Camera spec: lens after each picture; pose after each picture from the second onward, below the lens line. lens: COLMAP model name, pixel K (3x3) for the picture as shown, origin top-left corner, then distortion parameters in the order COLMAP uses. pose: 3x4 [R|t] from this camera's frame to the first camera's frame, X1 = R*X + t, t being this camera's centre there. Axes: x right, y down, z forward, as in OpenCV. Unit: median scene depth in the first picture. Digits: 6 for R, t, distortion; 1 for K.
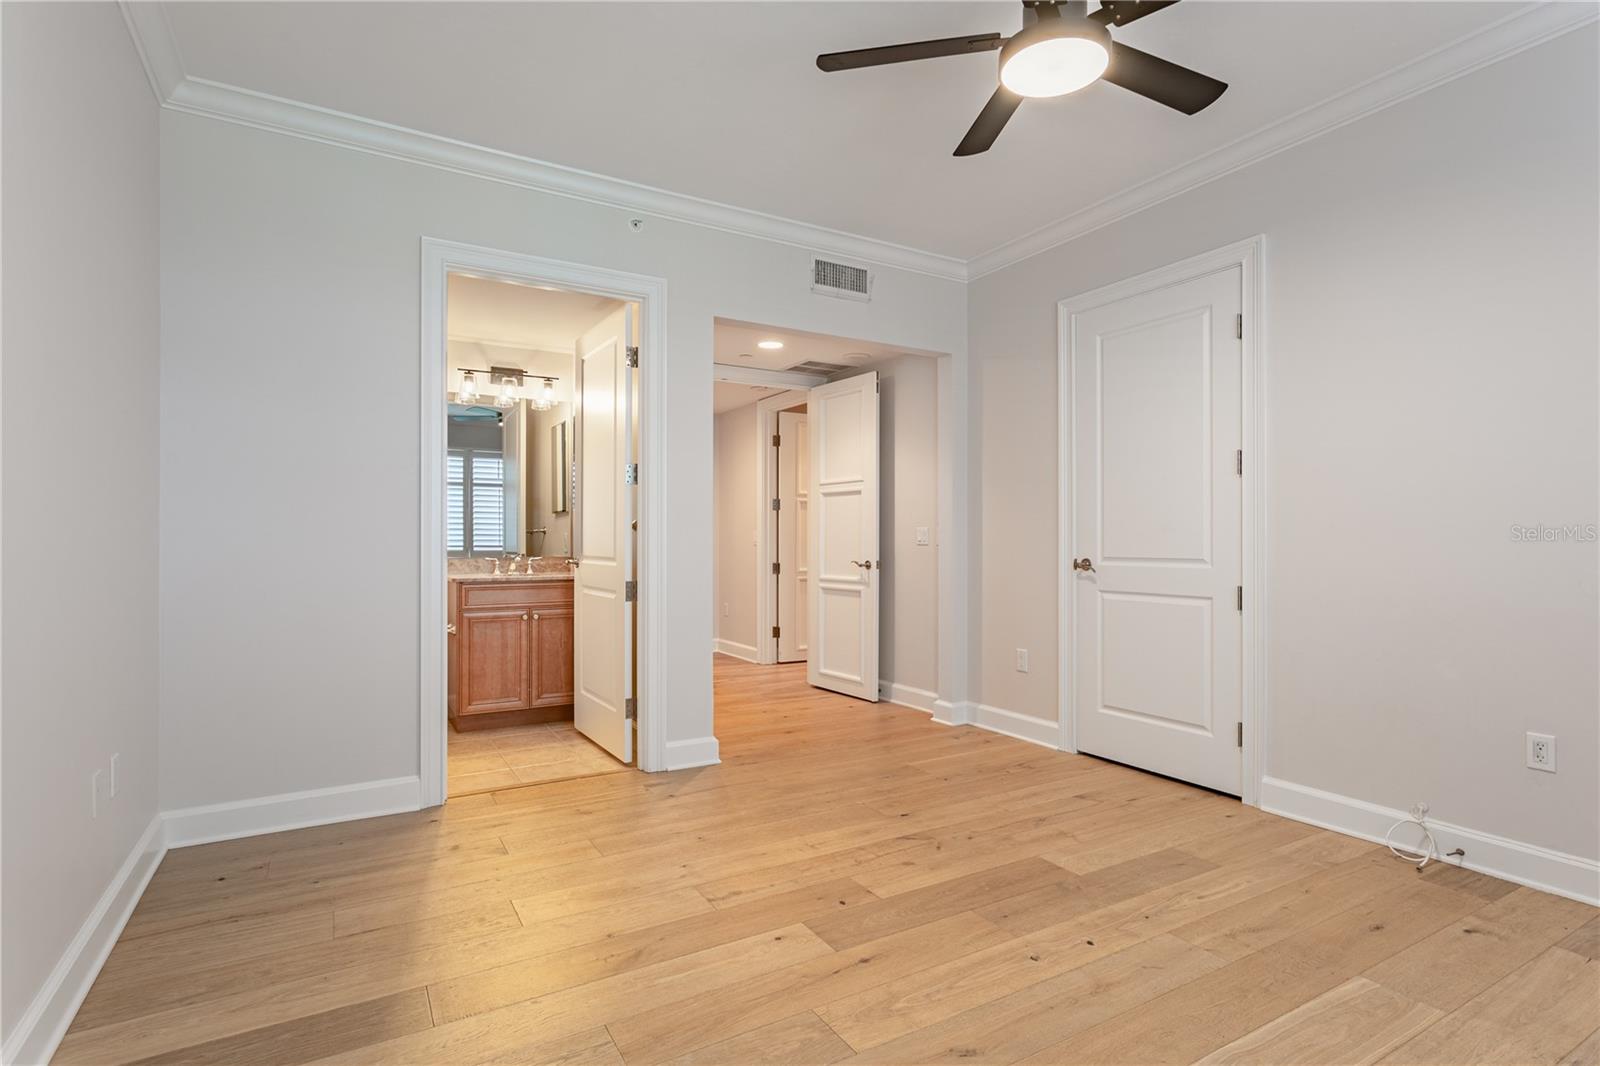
lens RADIAL K [[788.9, 0, 800.0], [0, 788.9, 533.0], [0, 0, 1]] dist [-0.000834, -0.000350]
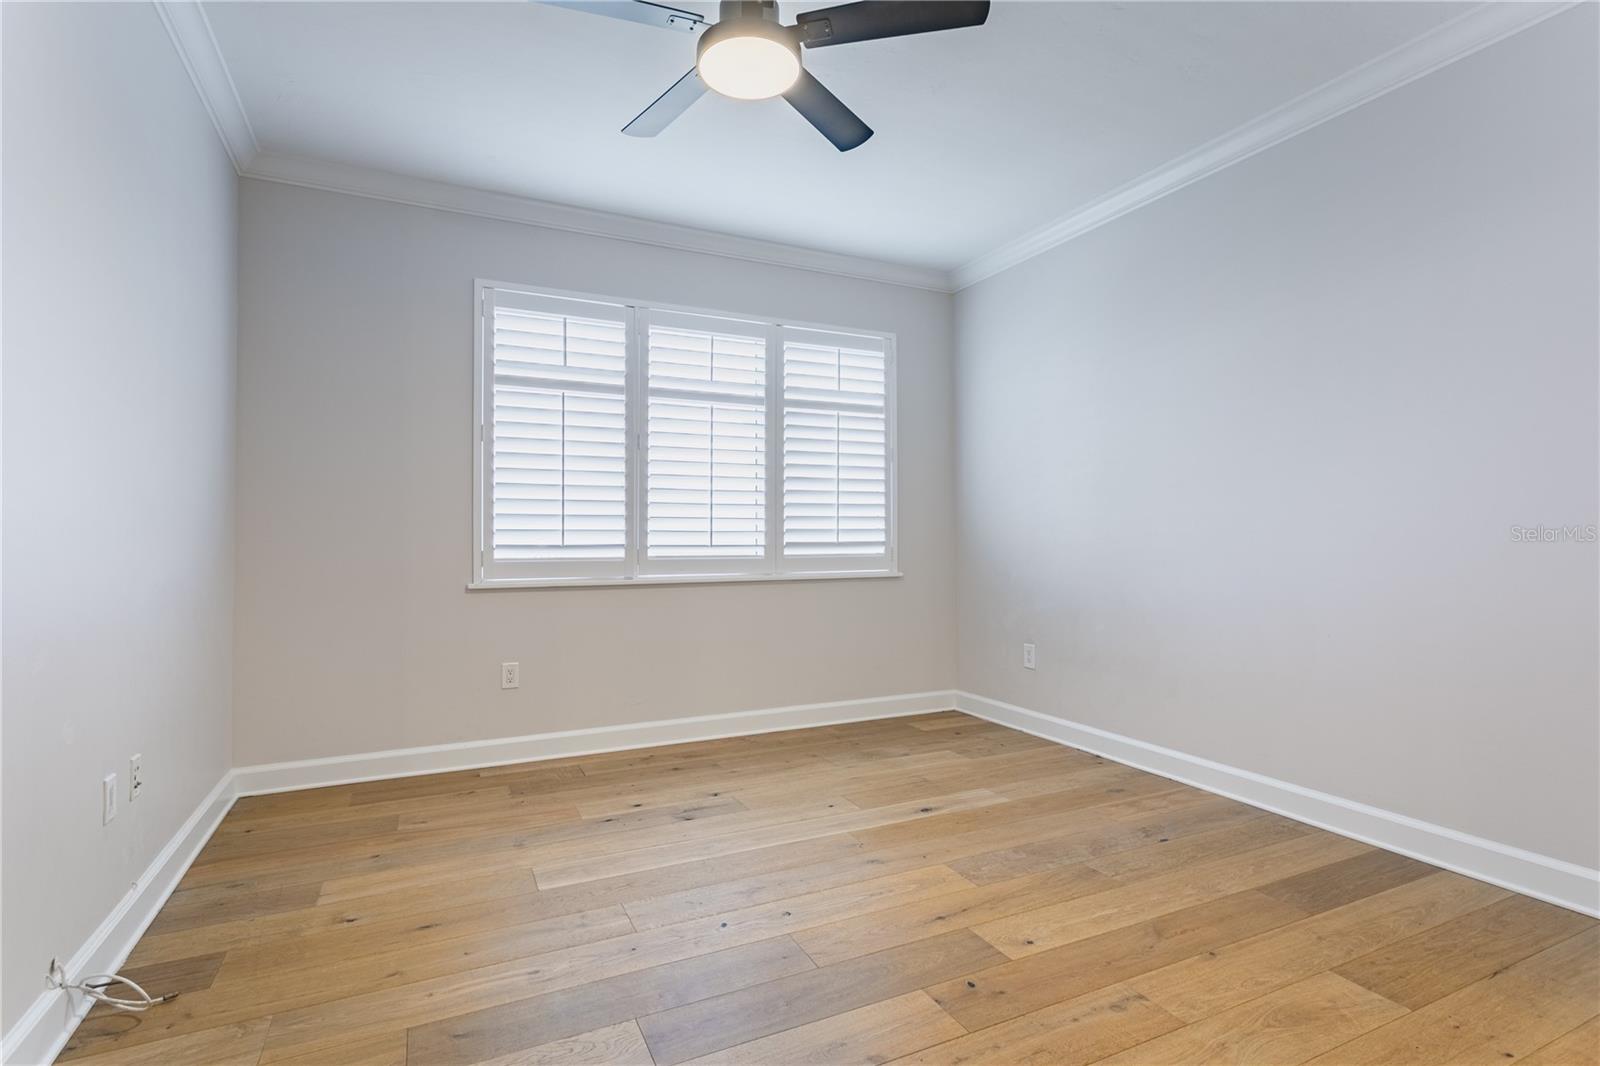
lens RADIAL K [[788.9, 0, 800.0], [0, 788.9, 533.0], [0, 0, 1]] dist [-0.000834, -0.000350]
pose [[-0.997360, 0.003383, 0.072534, 0.179253], [0.002212, 0.999866, -0.016212, 0.015323], [-0.072579, -0.016008, -0.997234, 1.937200]]
